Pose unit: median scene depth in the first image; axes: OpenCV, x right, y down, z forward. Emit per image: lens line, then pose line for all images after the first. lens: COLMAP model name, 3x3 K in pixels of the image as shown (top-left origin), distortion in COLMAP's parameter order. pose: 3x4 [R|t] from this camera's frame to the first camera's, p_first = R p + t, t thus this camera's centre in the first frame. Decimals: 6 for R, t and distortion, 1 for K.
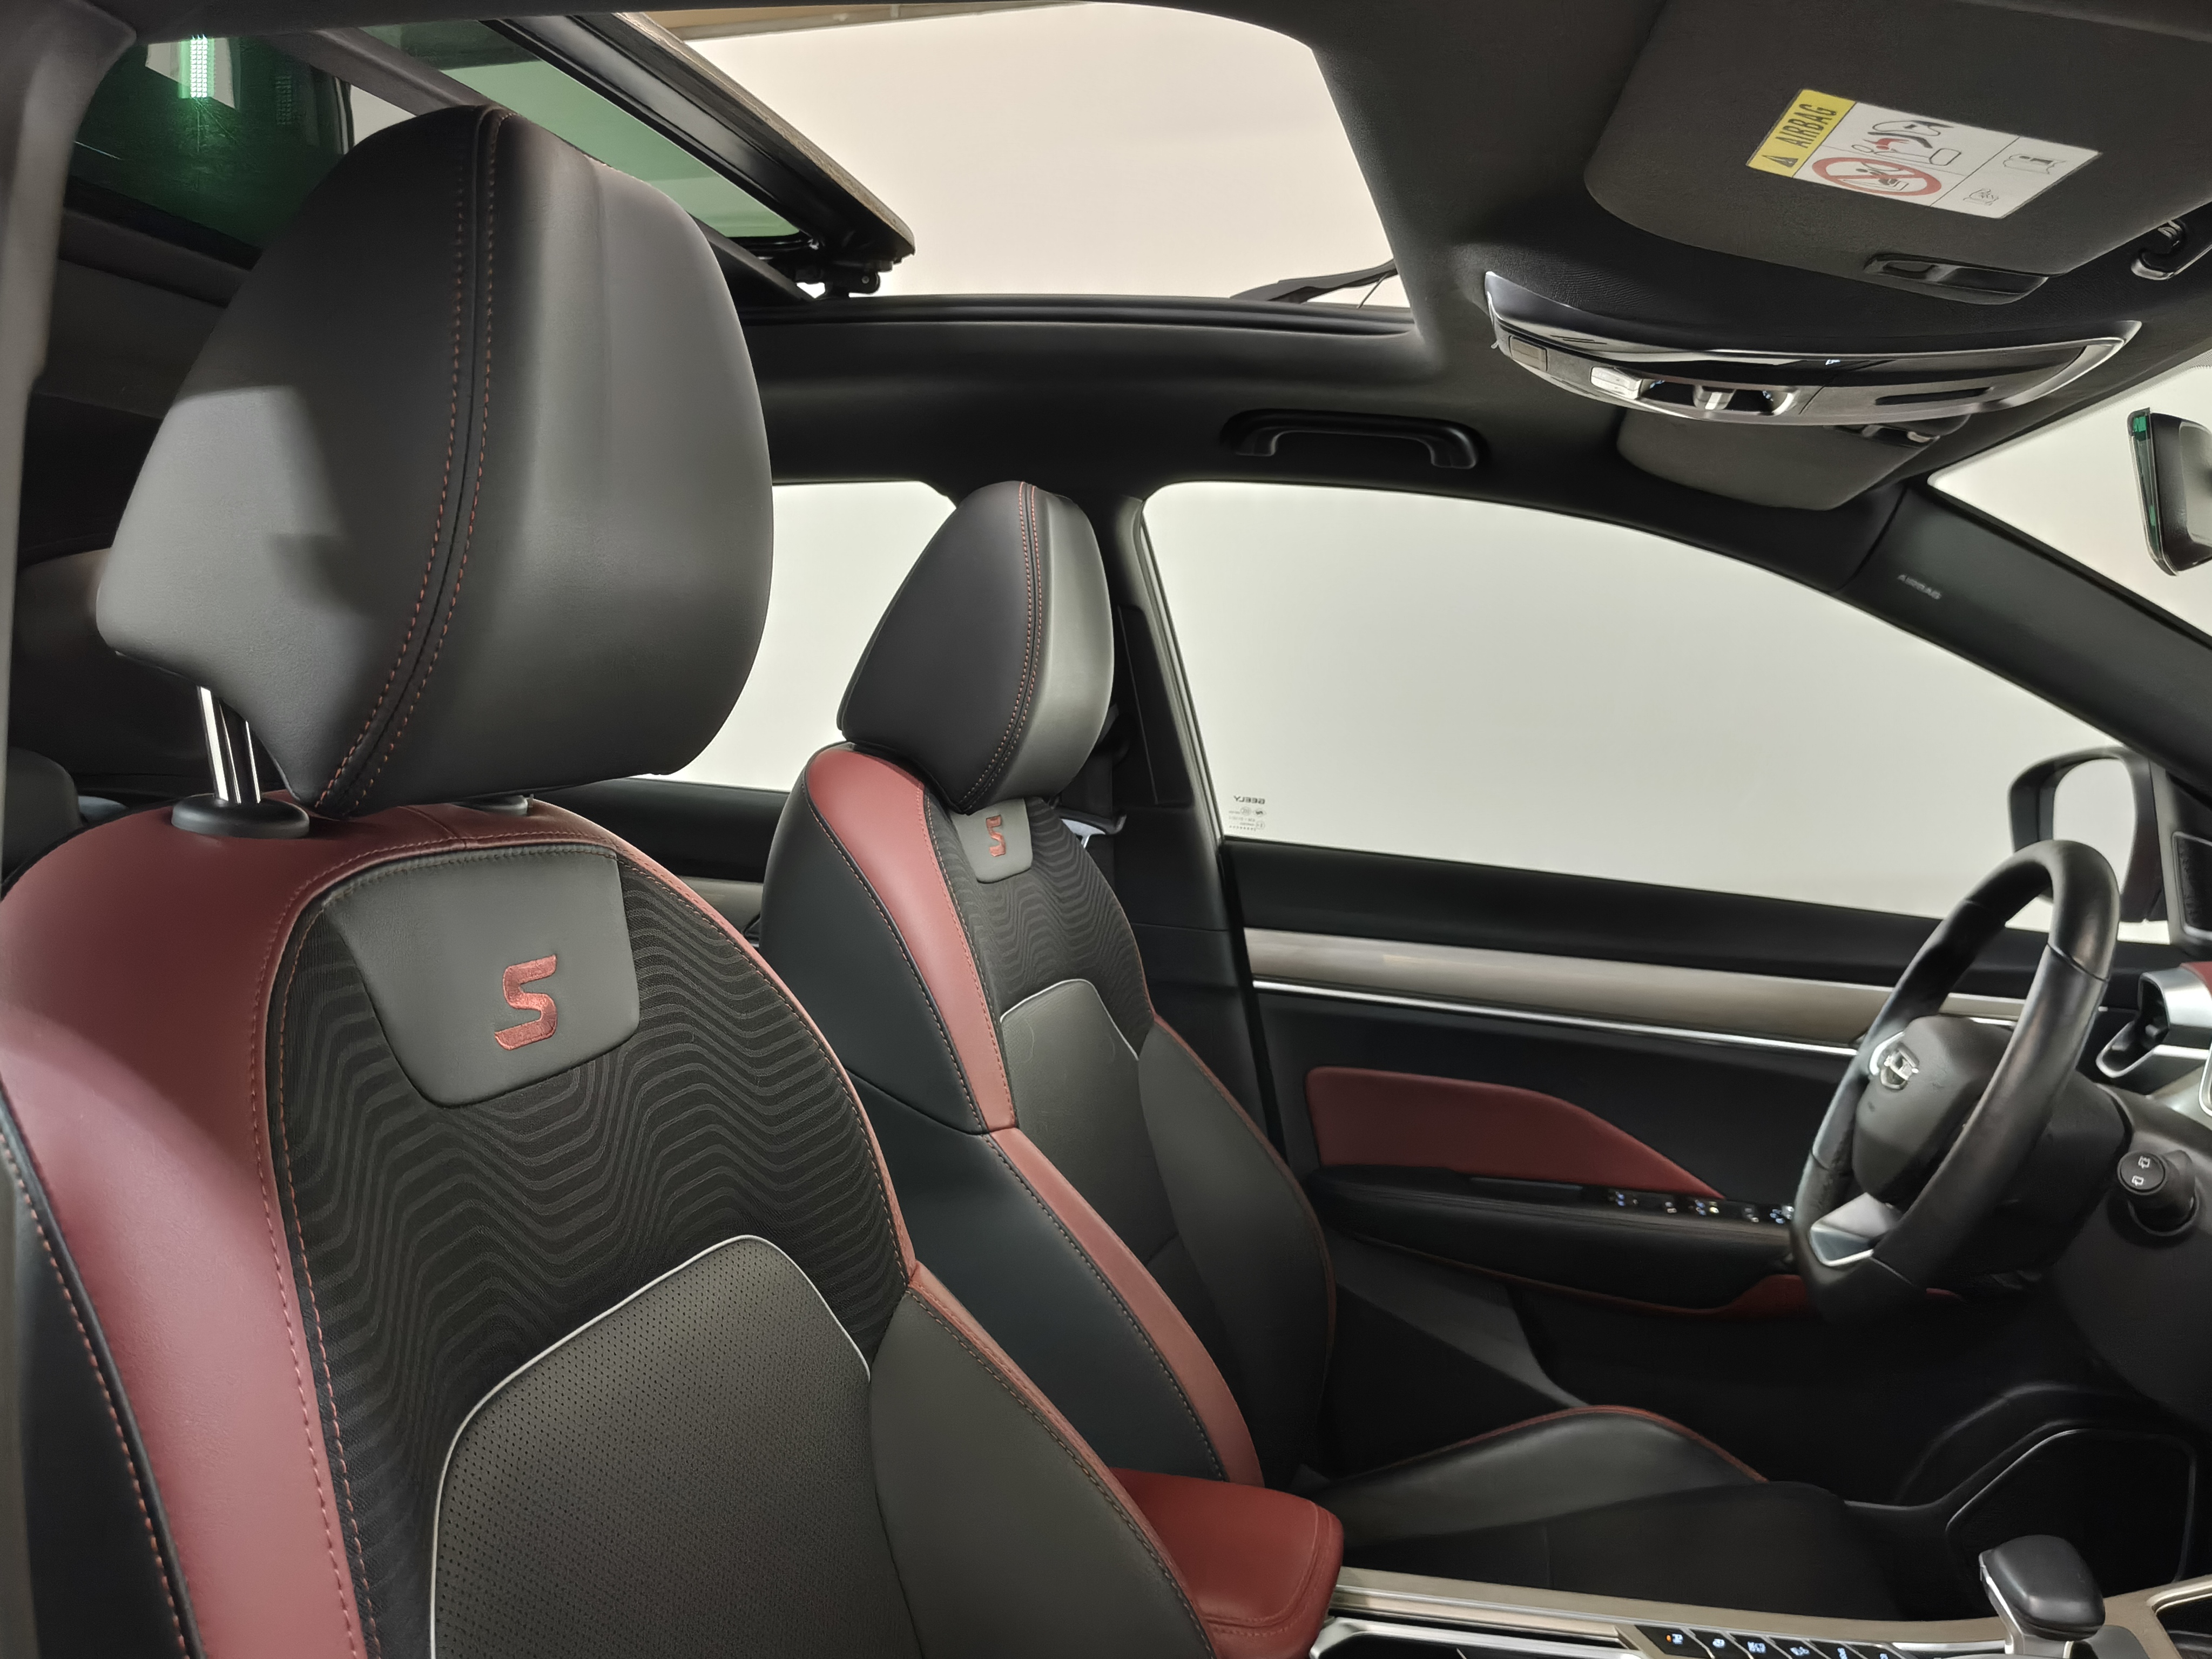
lens RADIAL K [[1849.7, 0, 1095.0], [0, 1849.7, 823.1], [0, 0, 1]] dist [0.058852, -0.099875]
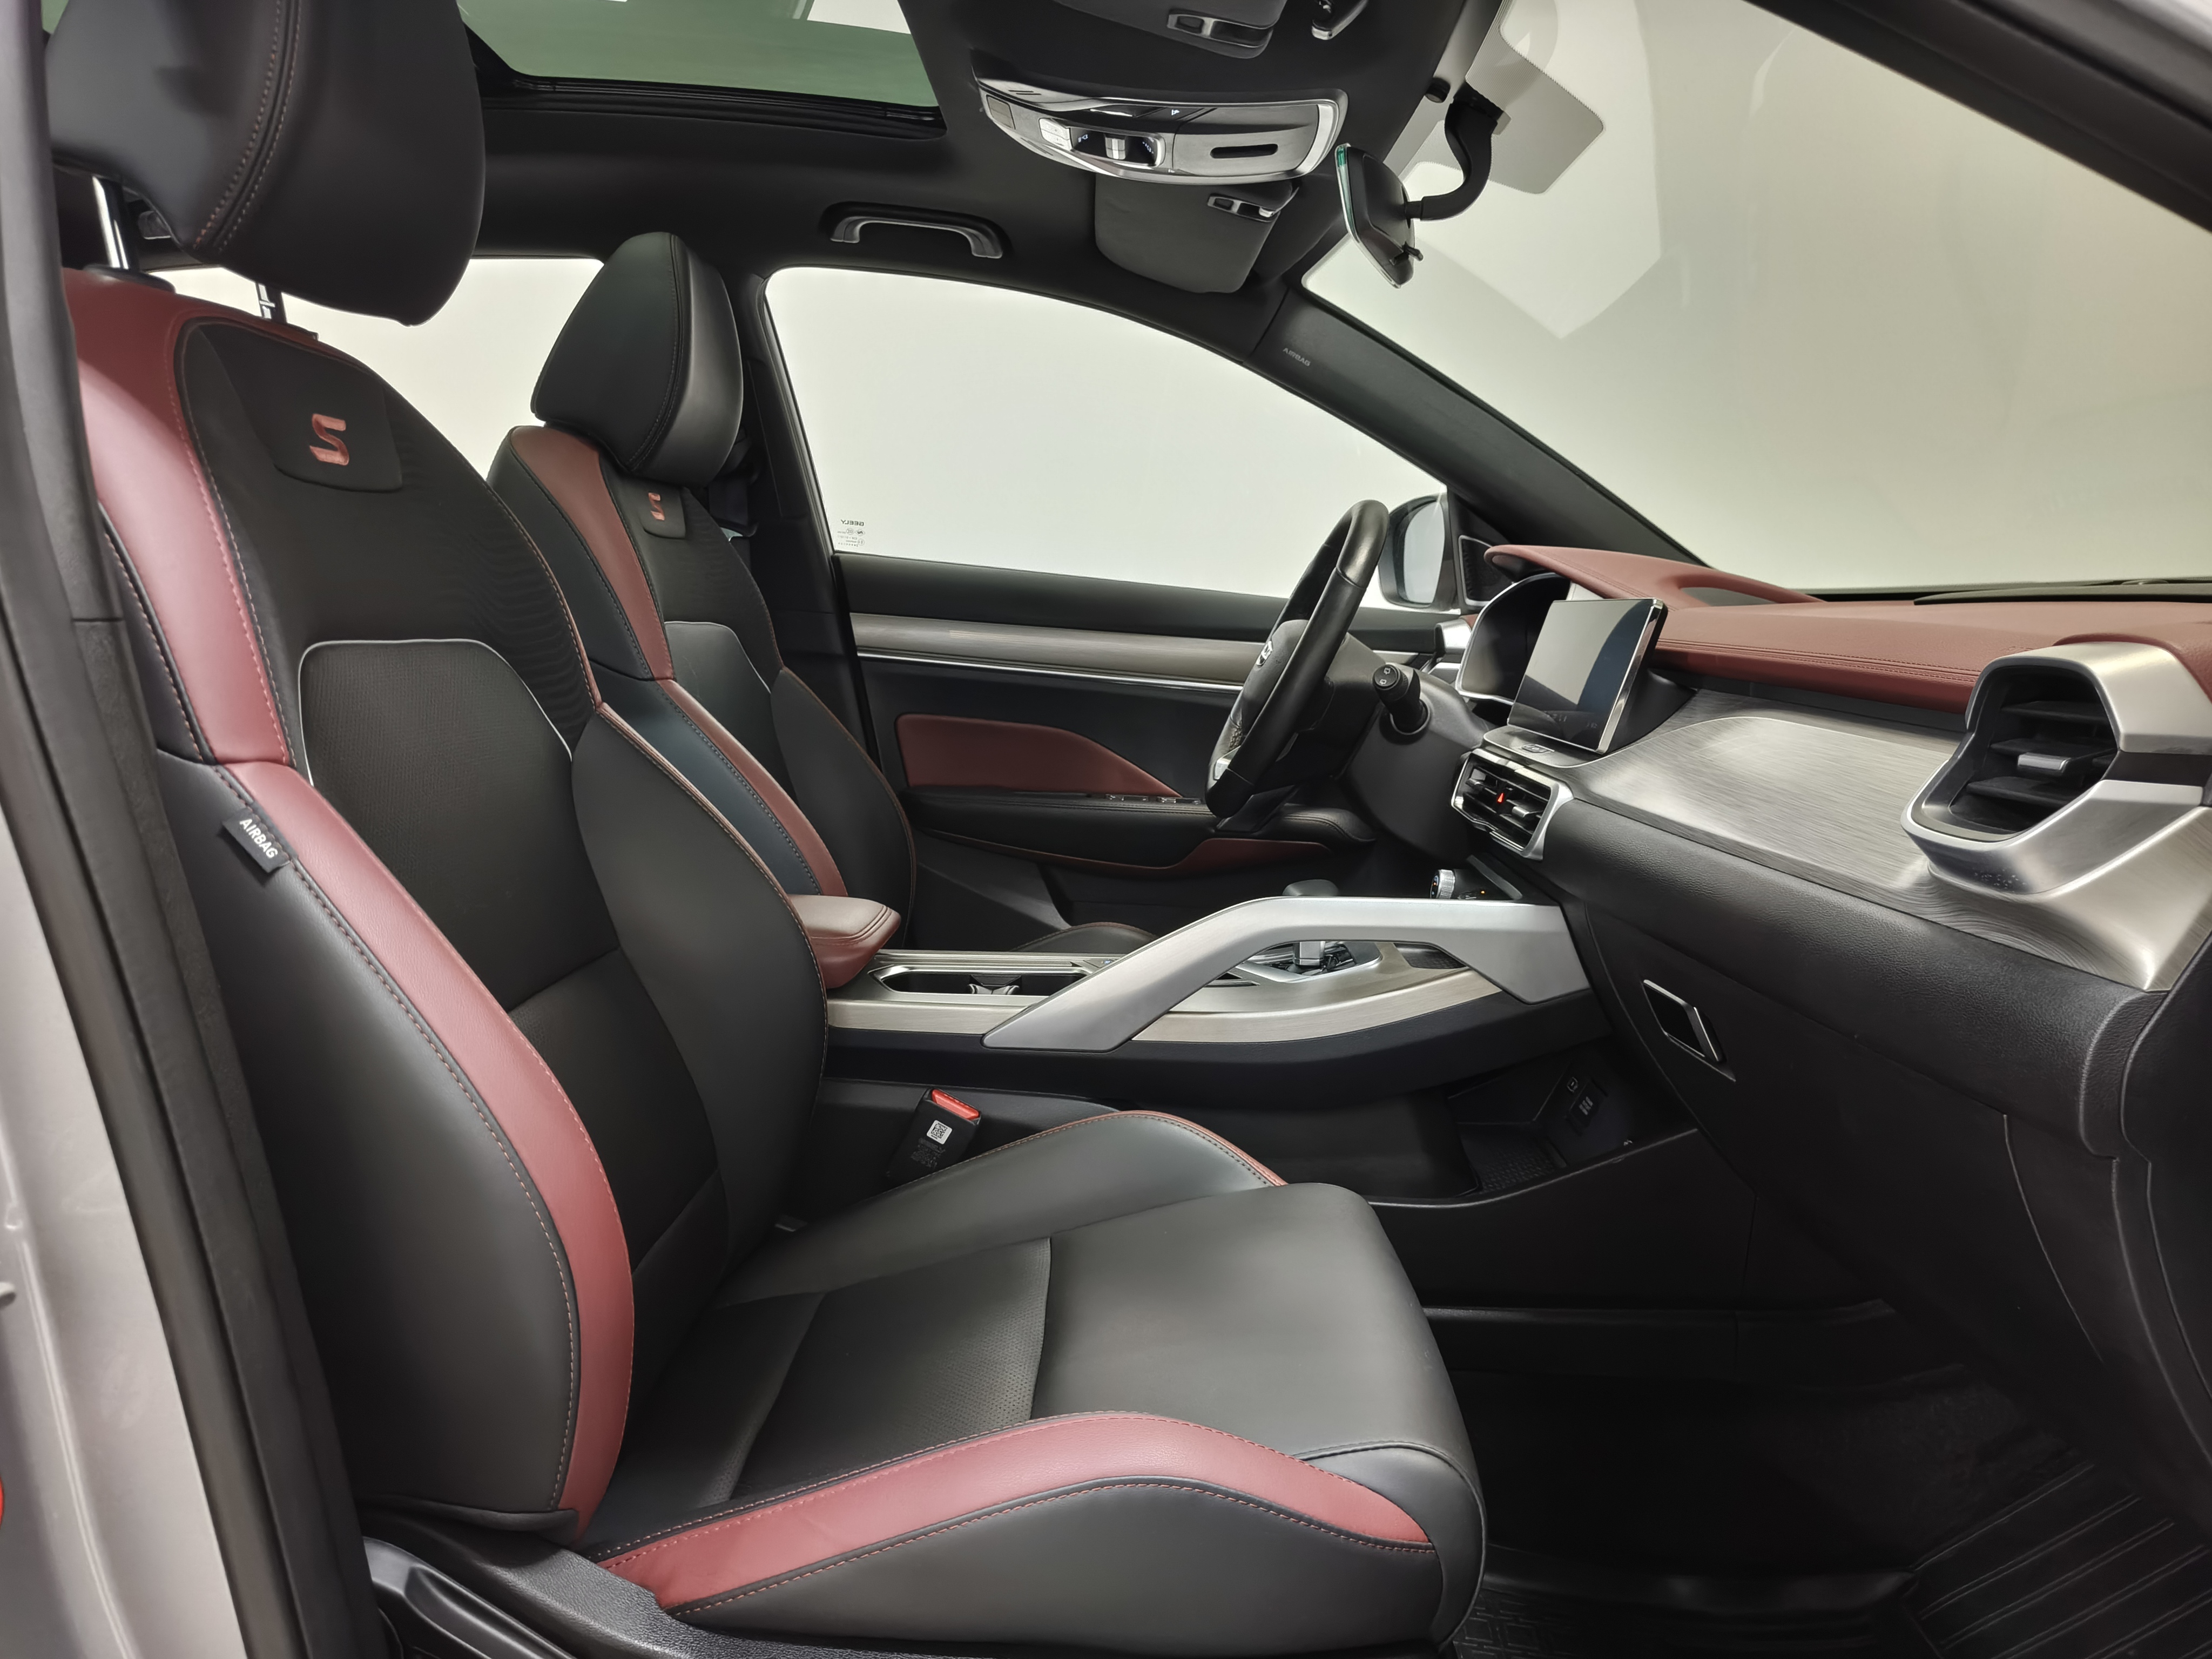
lens RADIAL K [[1515.1, 0, 1093.1], [0, 1515.1, 825.1], [0, 0, 1]] dist [0.051199, -0.072801]
pose [[0.977091, -0.024892, 0.211362, 0.017950], [0.007371, 0.996499, 0.083283, 0.145766], [-0.212695, -0.079817, 0.973853, -0.181346]]
